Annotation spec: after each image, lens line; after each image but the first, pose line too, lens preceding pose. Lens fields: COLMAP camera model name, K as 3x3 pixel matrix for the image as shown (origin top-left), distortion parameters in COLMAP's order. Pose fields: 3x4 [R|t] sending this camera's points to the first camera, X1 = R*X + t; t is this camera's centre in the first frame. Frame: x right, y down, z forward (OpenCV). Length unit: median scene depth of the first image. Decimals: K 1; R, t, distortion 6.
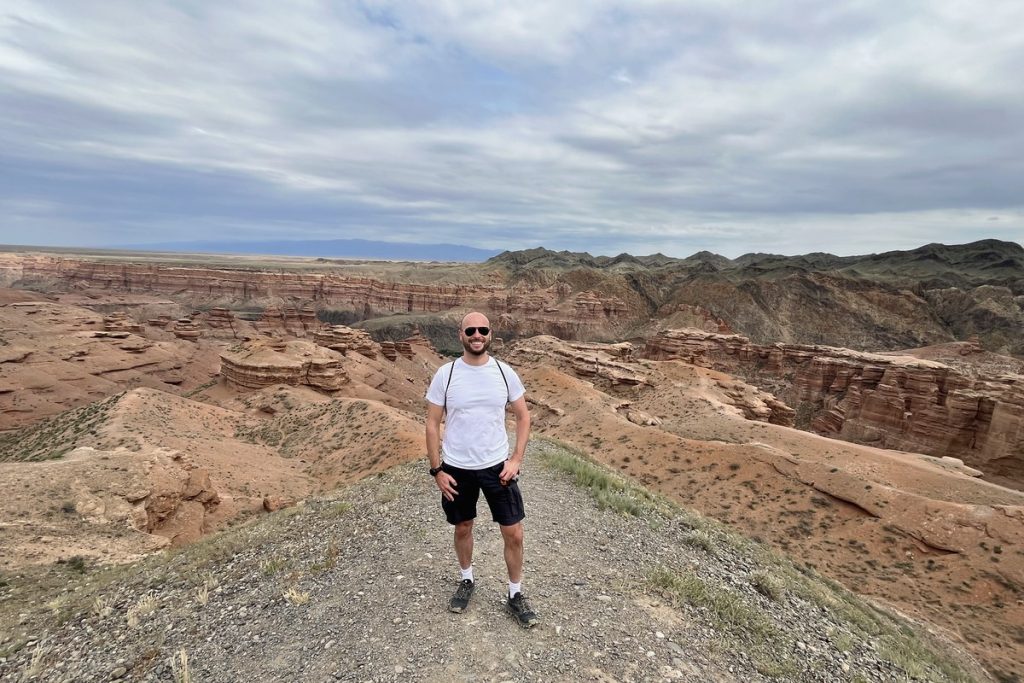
lens RADIAL K [[507.6, 0, 512.0], [0, 507.6, 341.5], [0, 0, 1]] dist [-0.002318, -0.000508]
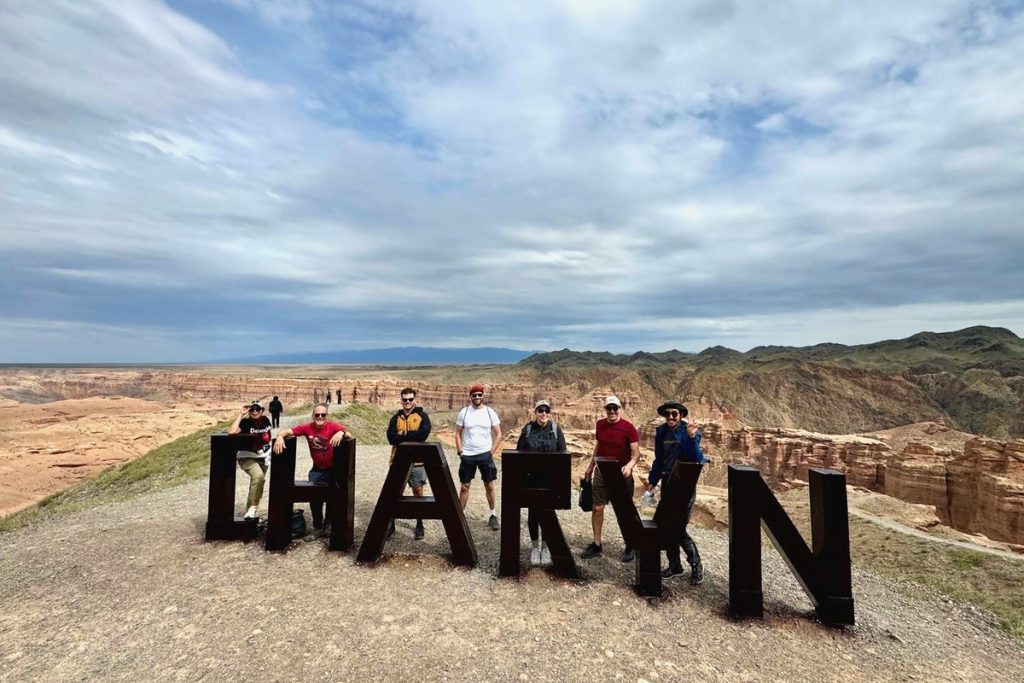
lens RADIAL K [[507.6, 0, 512.0], [0, 507.6, 341.5], [0, 0, 1]] dist [-0.002318, -0.000508]
pose [[0.993524, -0.042990, -0.105176, 0.075402], [0.022517, 0.981795, -0.188604, 0.011629], [0.111369, 0.185014, 0.976405, -0.156450]]
